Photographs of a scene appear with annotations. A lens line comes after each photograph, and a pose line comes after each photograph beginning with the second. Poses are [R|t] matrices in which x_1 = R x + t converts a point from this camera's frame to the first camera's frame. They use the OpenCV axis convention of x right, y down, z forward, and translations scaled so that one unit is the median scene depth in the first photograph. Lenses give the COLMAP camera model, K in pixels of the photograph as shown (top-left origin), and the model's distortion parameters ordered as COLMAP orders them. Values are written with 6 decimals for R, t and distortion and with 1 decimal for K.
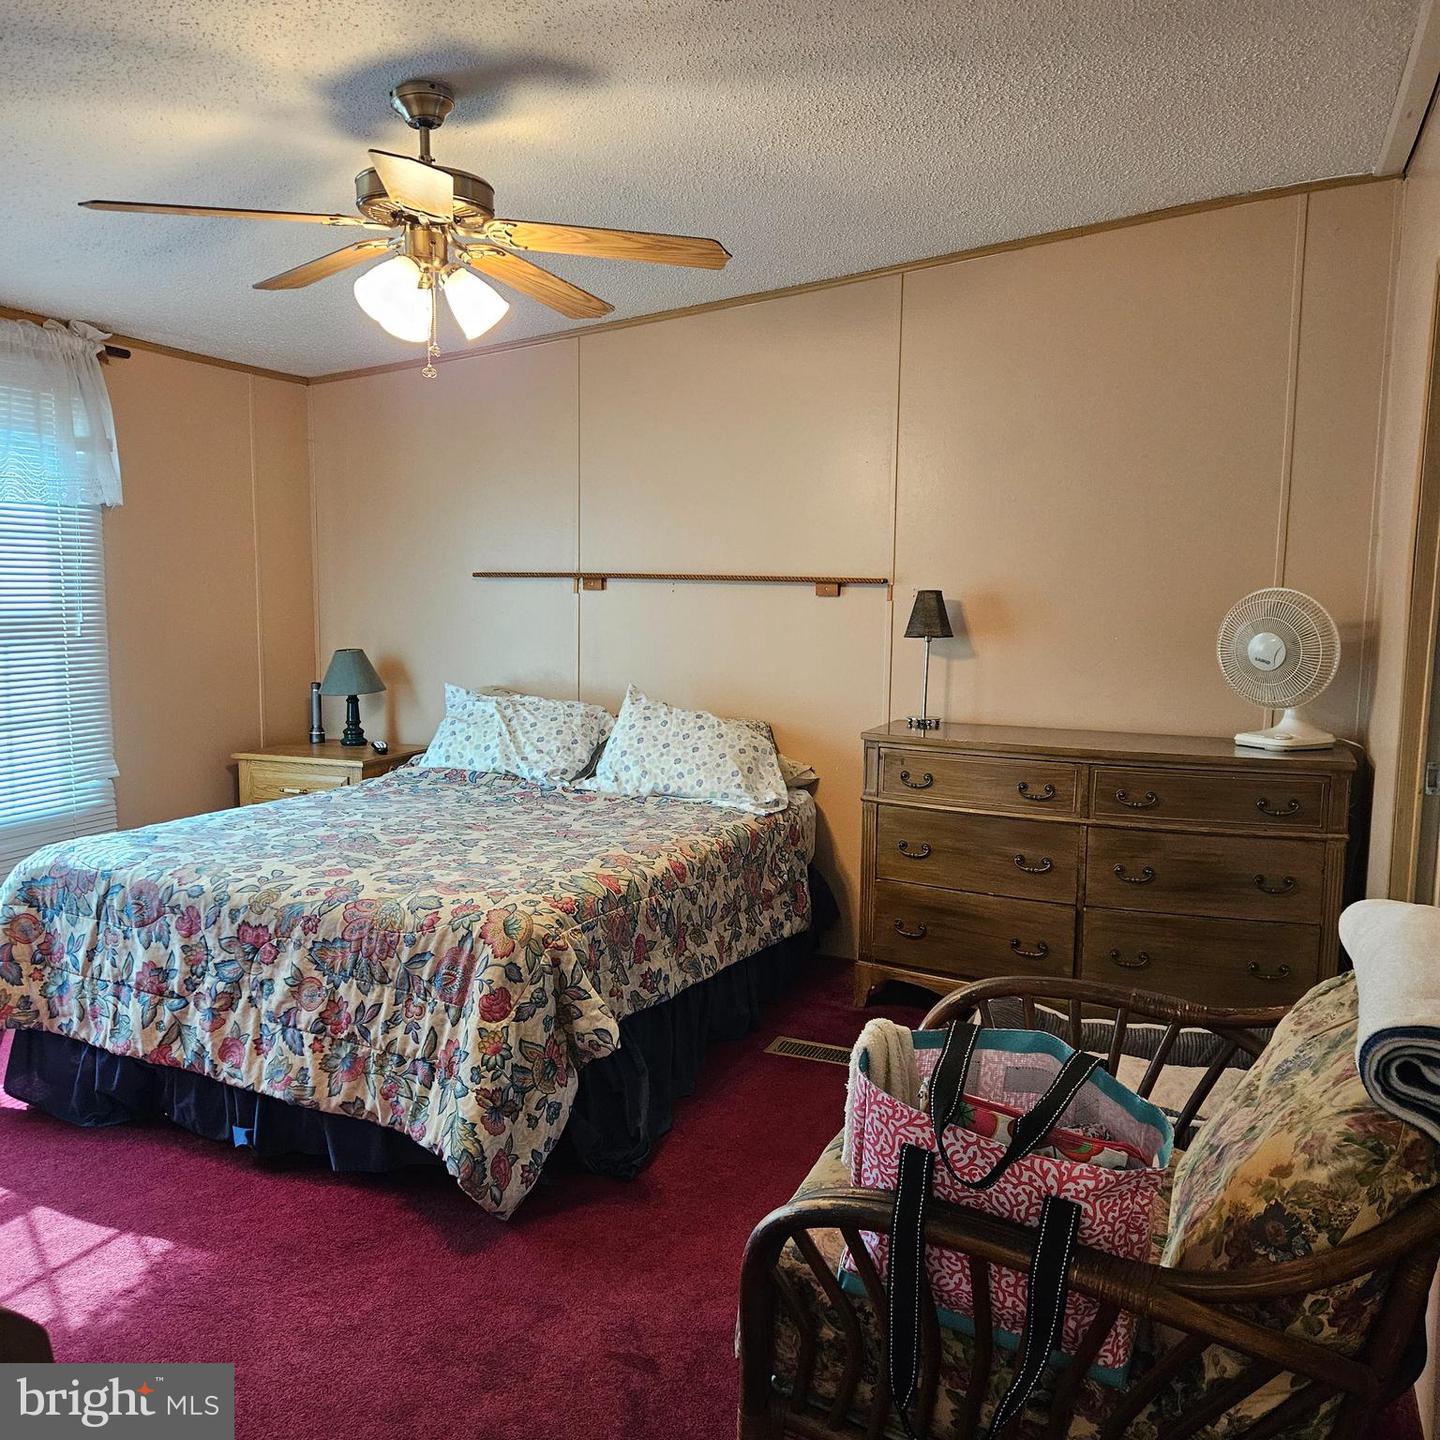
lens RADIAL K [[1285.1, 0, 730.1], [0, 1285.1, 729.2], [0, 0, 1]] dist [0.058527, -0.014308]
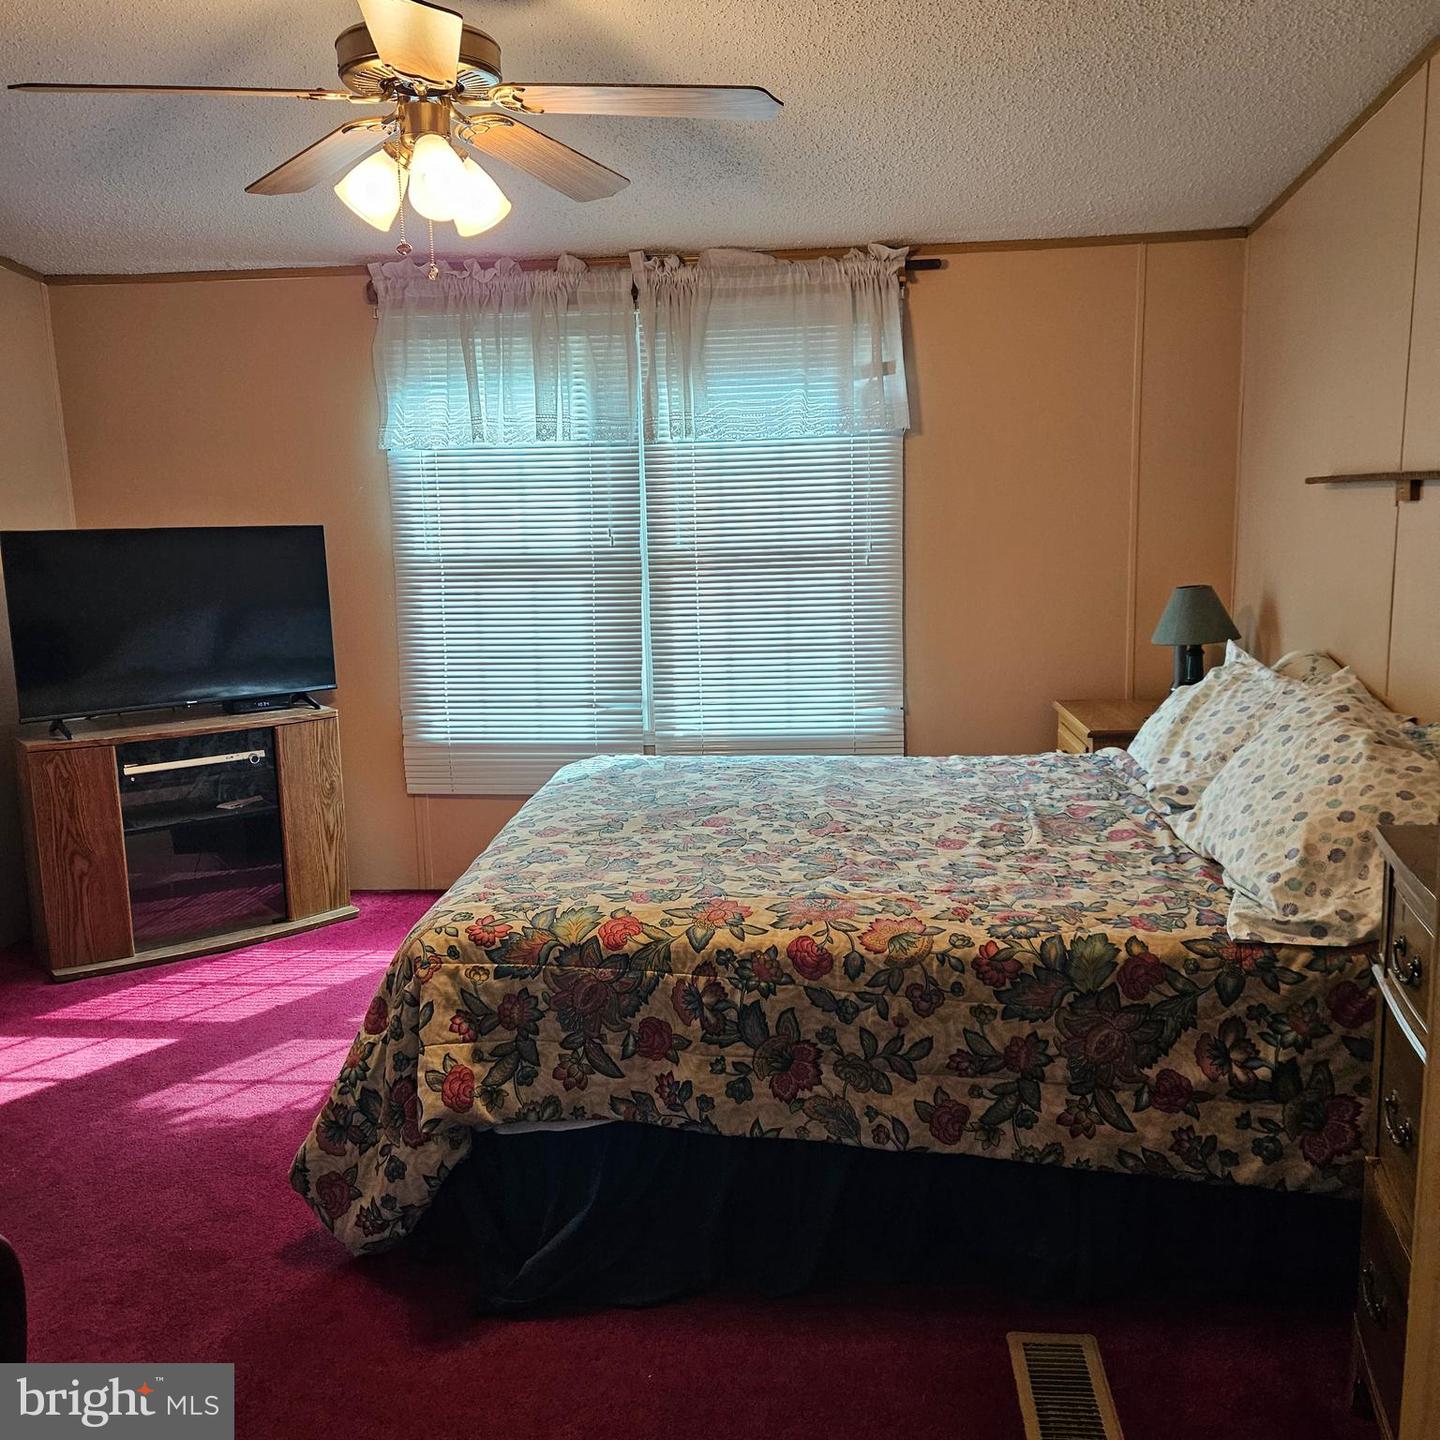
lens RADIAL K [[1285.1, 0, 726.3], [0, 1285.1, 705.1], [0, 0, 1]] dist [0.058527, -0.014308]
pose [[0.291674, 0.130663, -0.947551, 0.535340], [-0.078136, 0.990570, 0.112543, -0.084170], [0.953321, 0.041212, 0.299133, 0.752970]]
